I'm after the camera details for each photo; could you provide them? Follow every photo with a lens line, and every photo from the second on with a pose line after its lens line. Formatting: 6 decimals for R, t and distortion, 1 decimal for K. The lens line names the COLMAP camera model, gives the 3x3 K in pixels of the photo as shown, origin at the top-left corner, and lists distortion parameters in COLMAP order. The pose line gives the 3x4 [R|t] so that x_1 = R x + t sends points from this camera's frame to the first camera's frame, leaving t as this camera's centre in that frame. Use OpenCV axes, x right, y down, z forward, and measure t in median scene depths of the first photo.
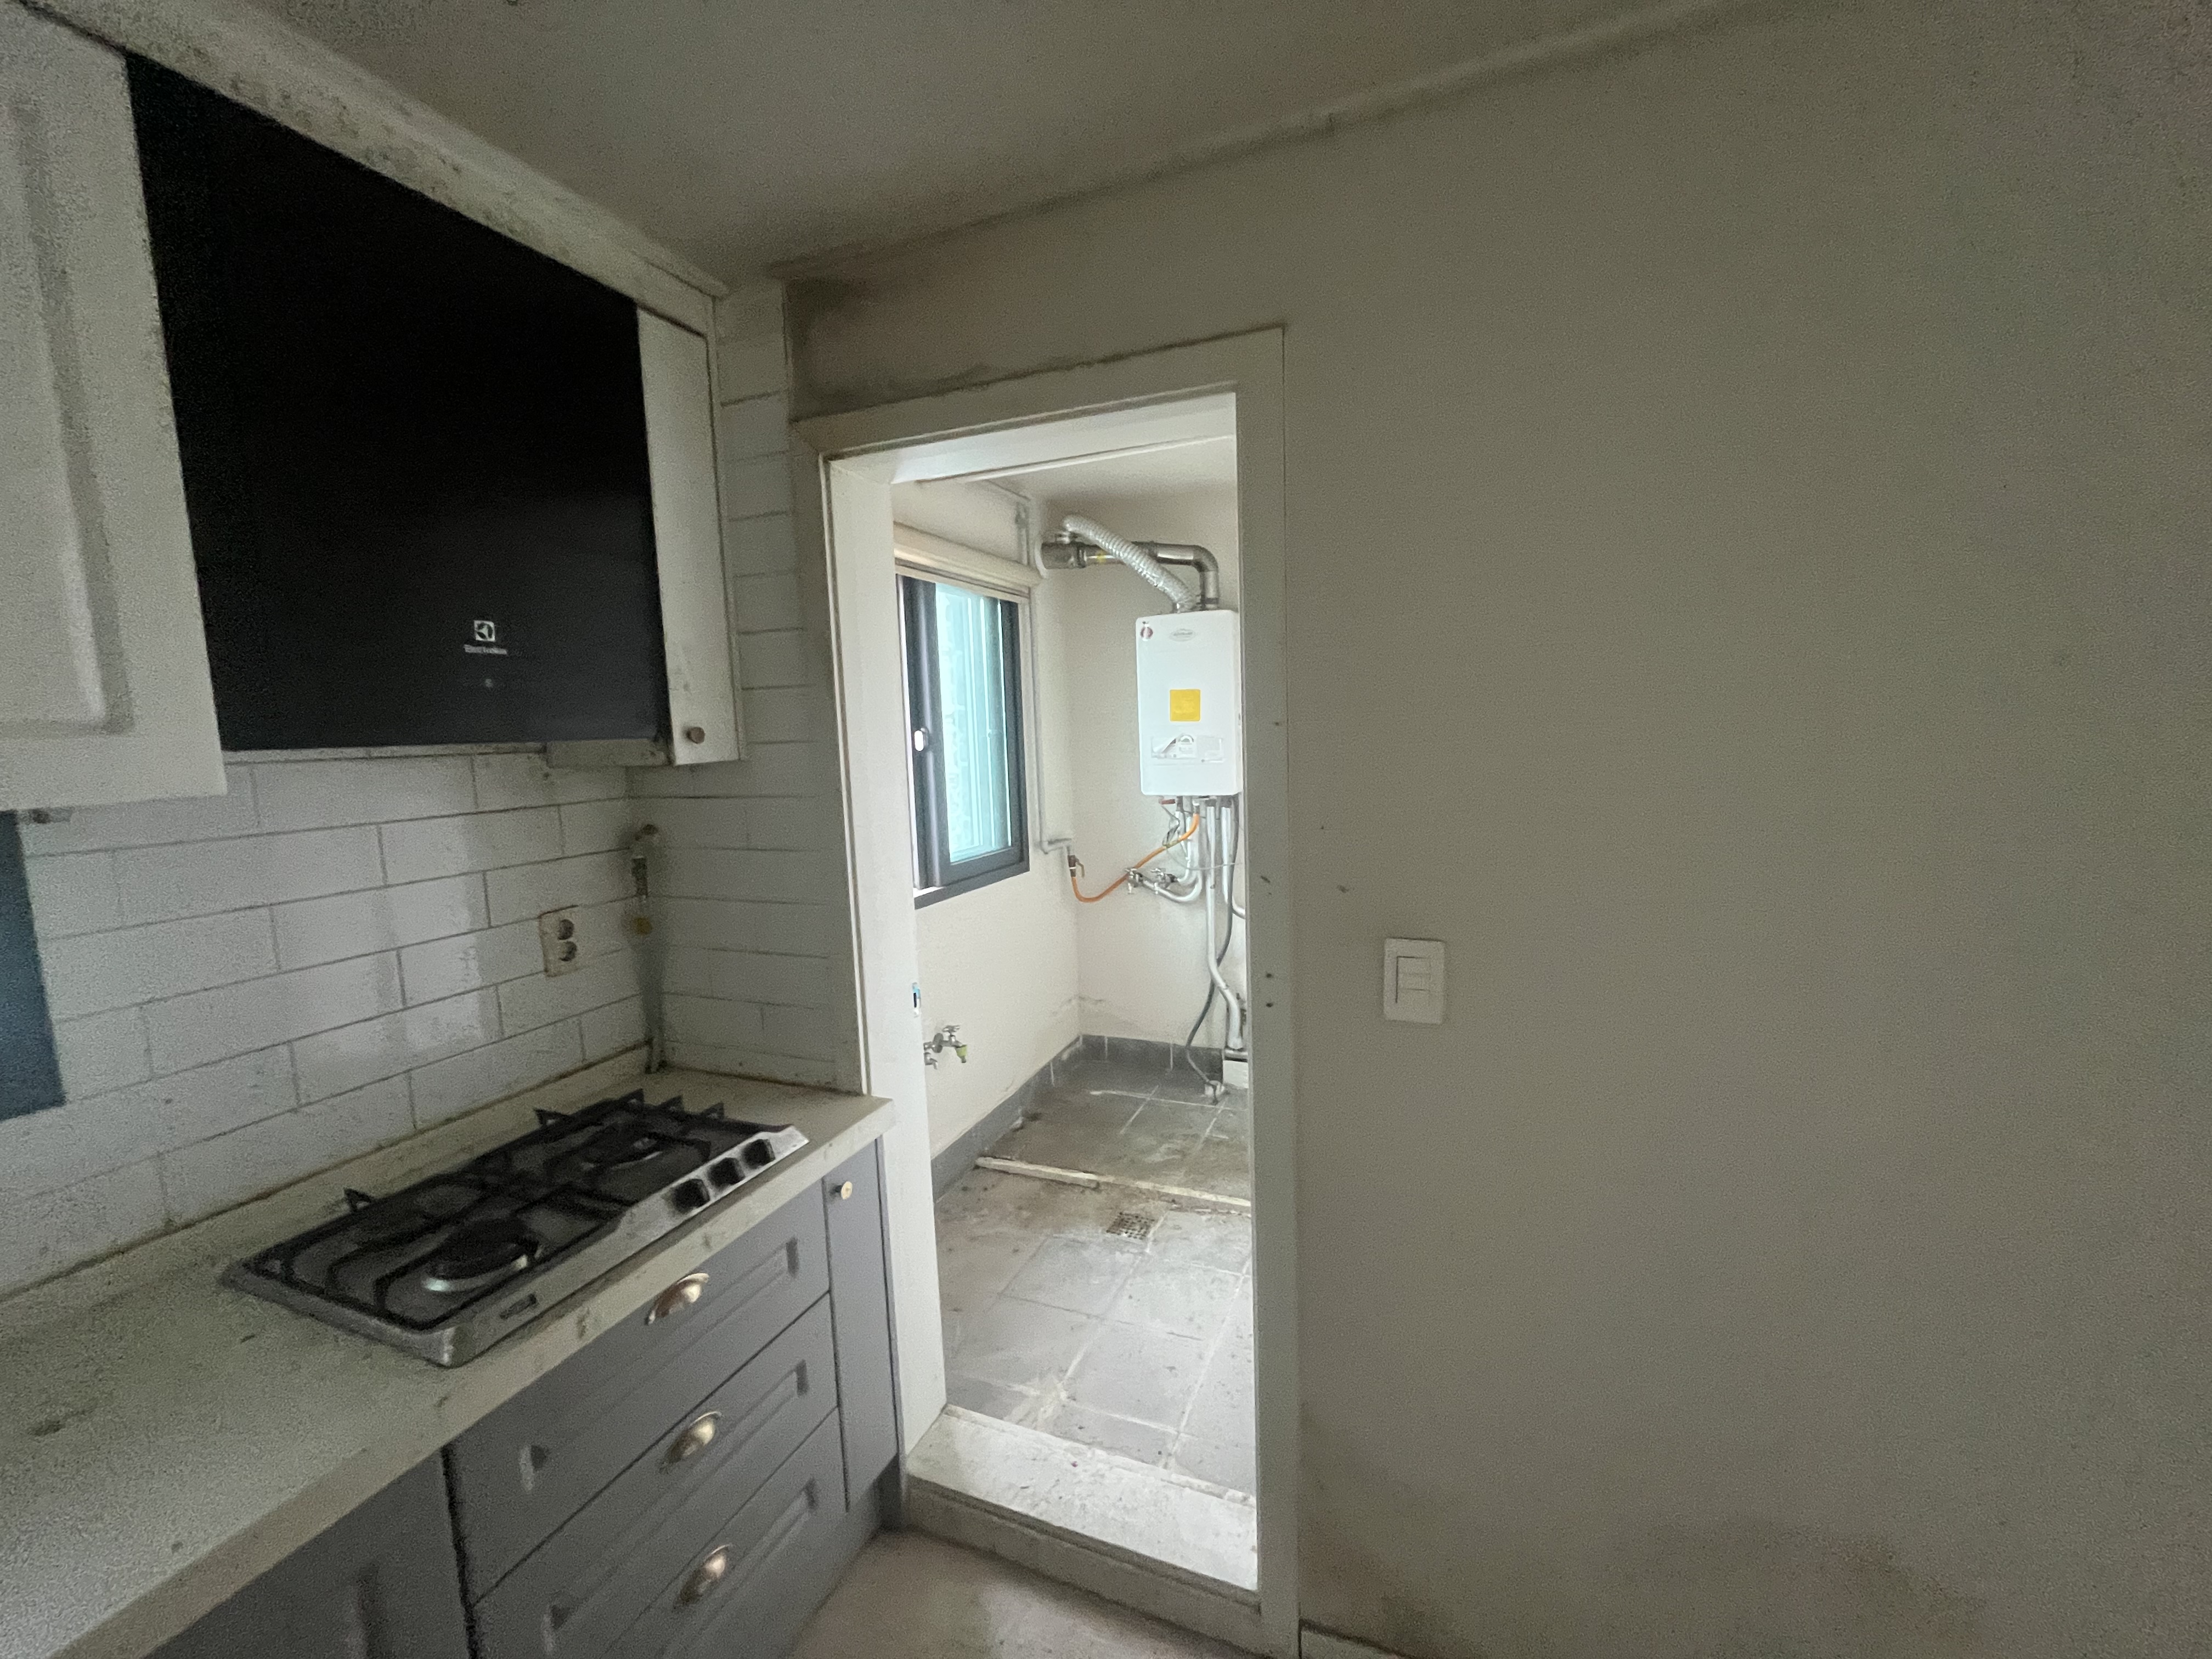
lens RADIAL K [[904.1, 0, 1100.2], [0, 904.1, 827.9], [0, 0, 1]] dist [0.000441, -0.000264]
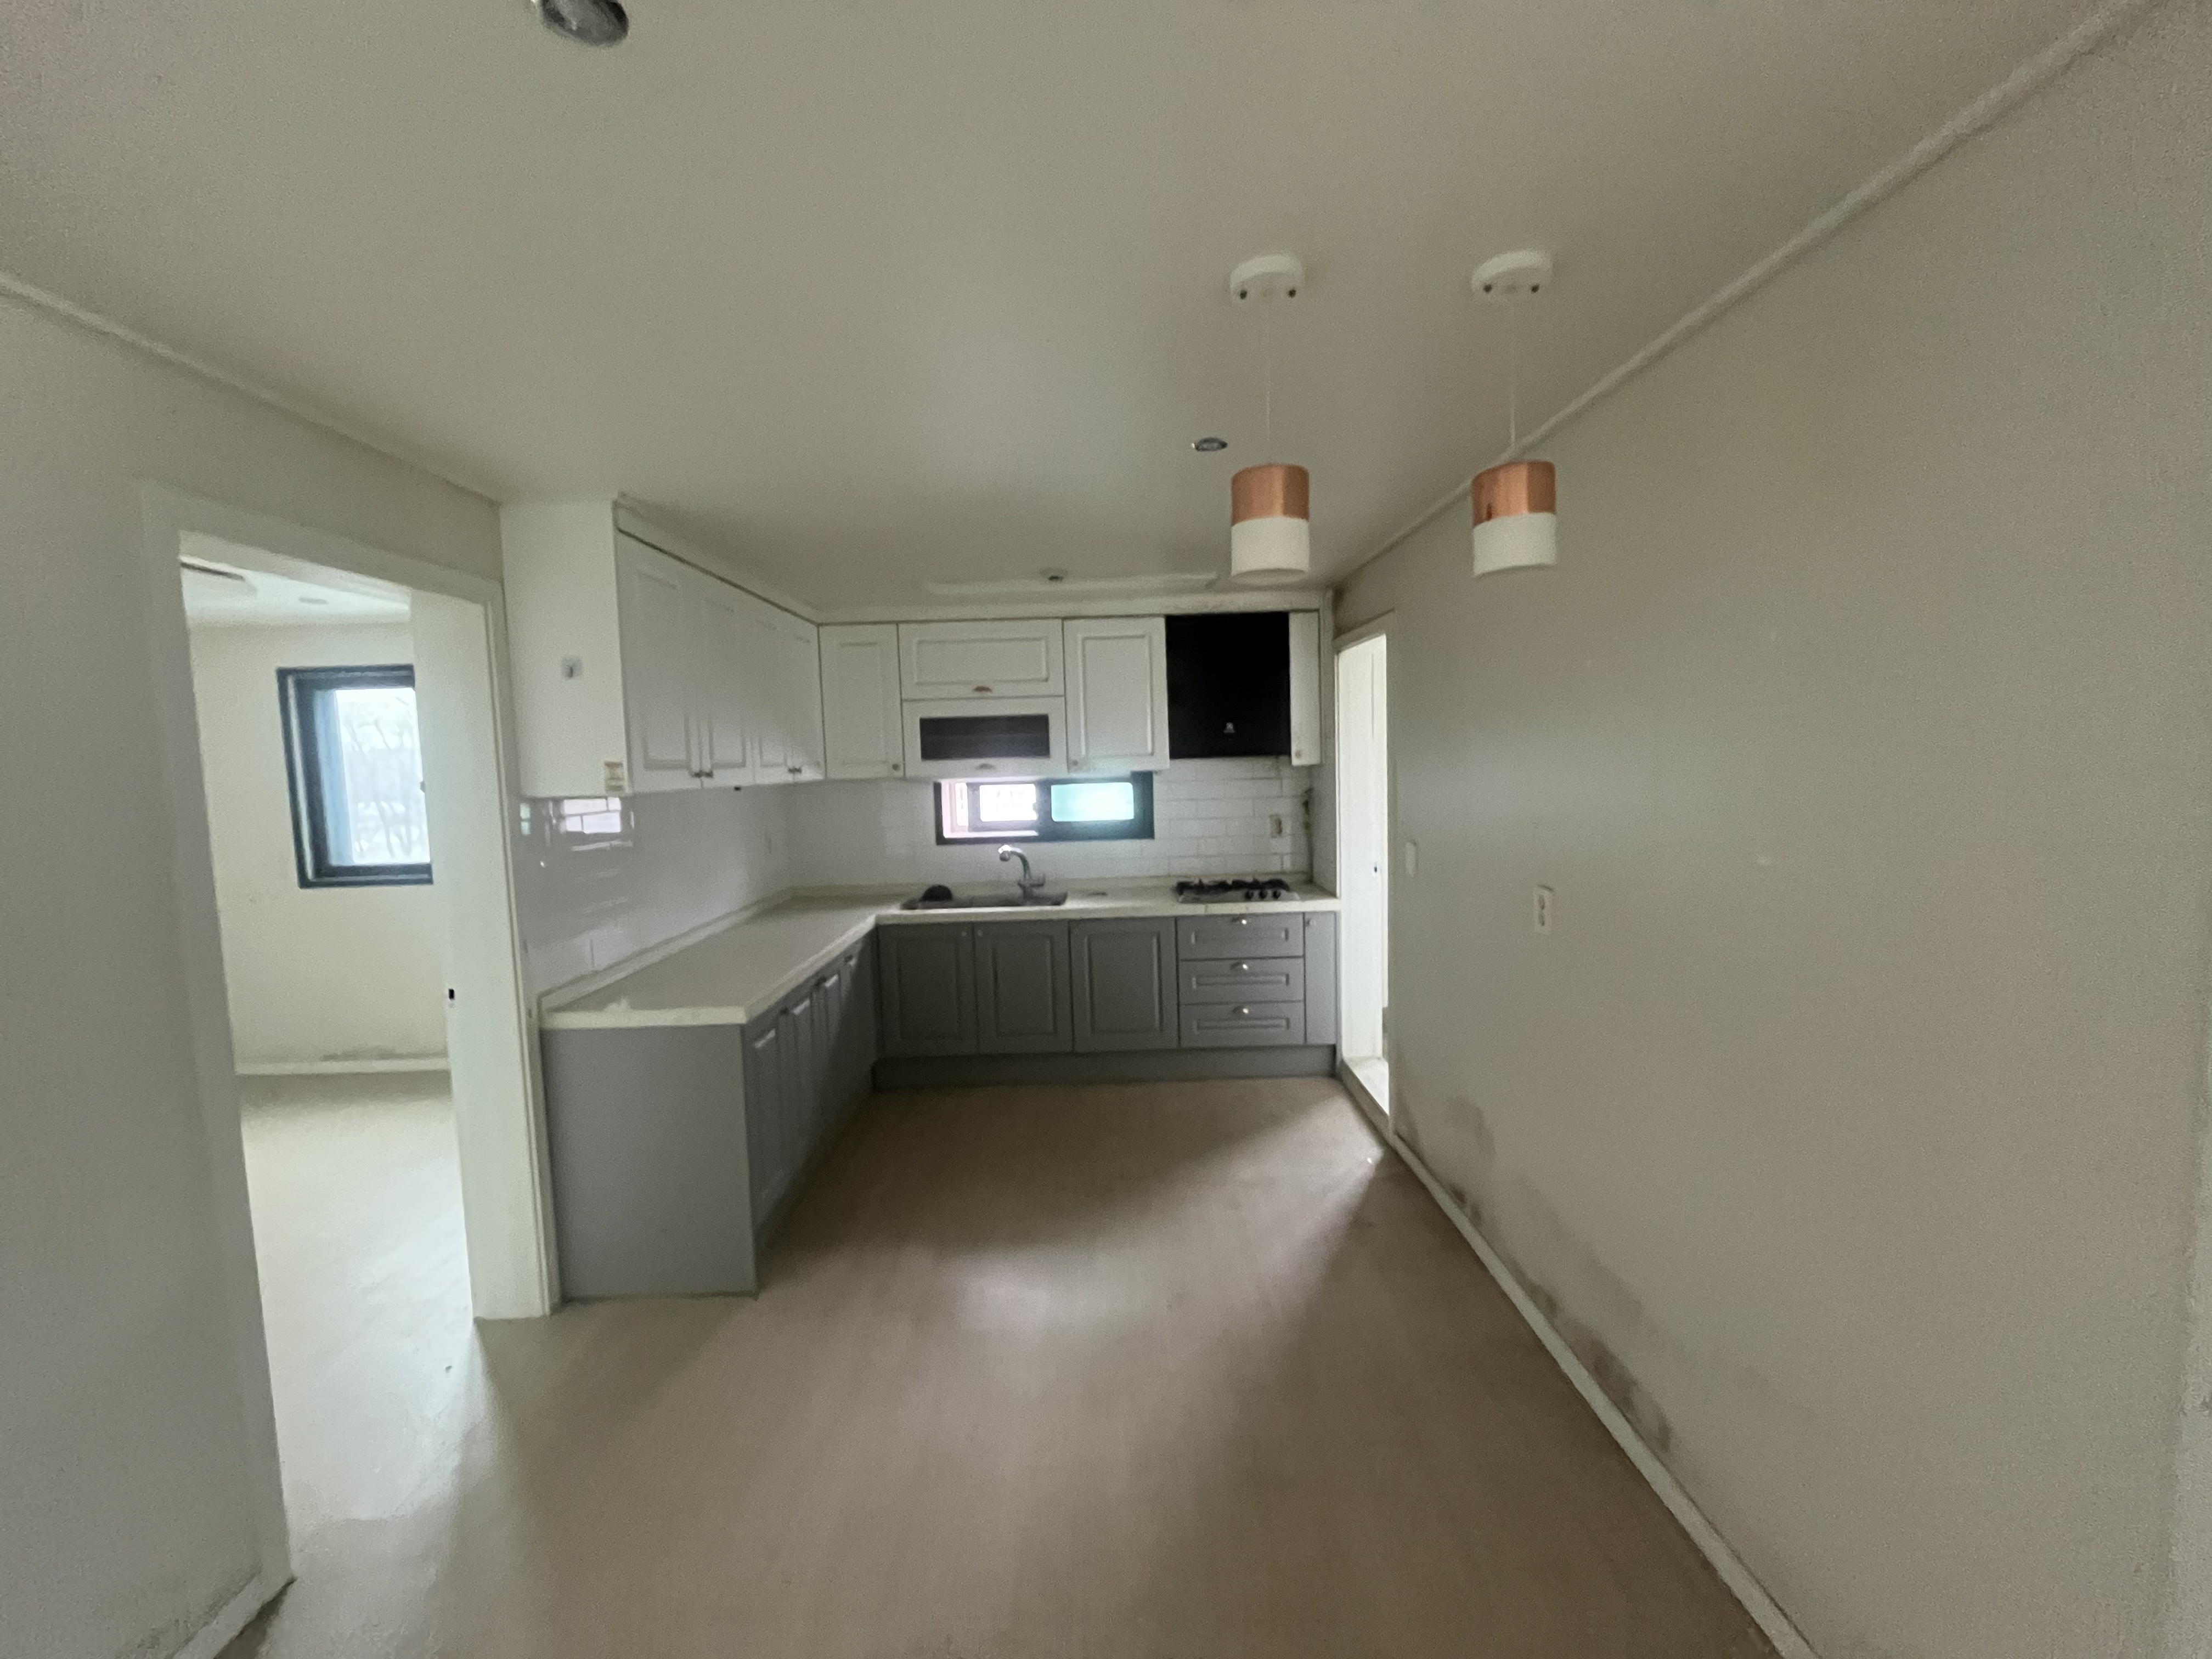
lens RADIAL K [[904.1, 0, 1100.2], [0, 904.1, 827.9], [0, 0, 1]] dist [0.000441, -0.000264]
pose [[0.389165, 0.092933, -0.916468, 1.942777], [-0.085565, 0.994244, 0.064485, -0.004291], [0.917185, 0.053322, 0.394877, -0.681670]]
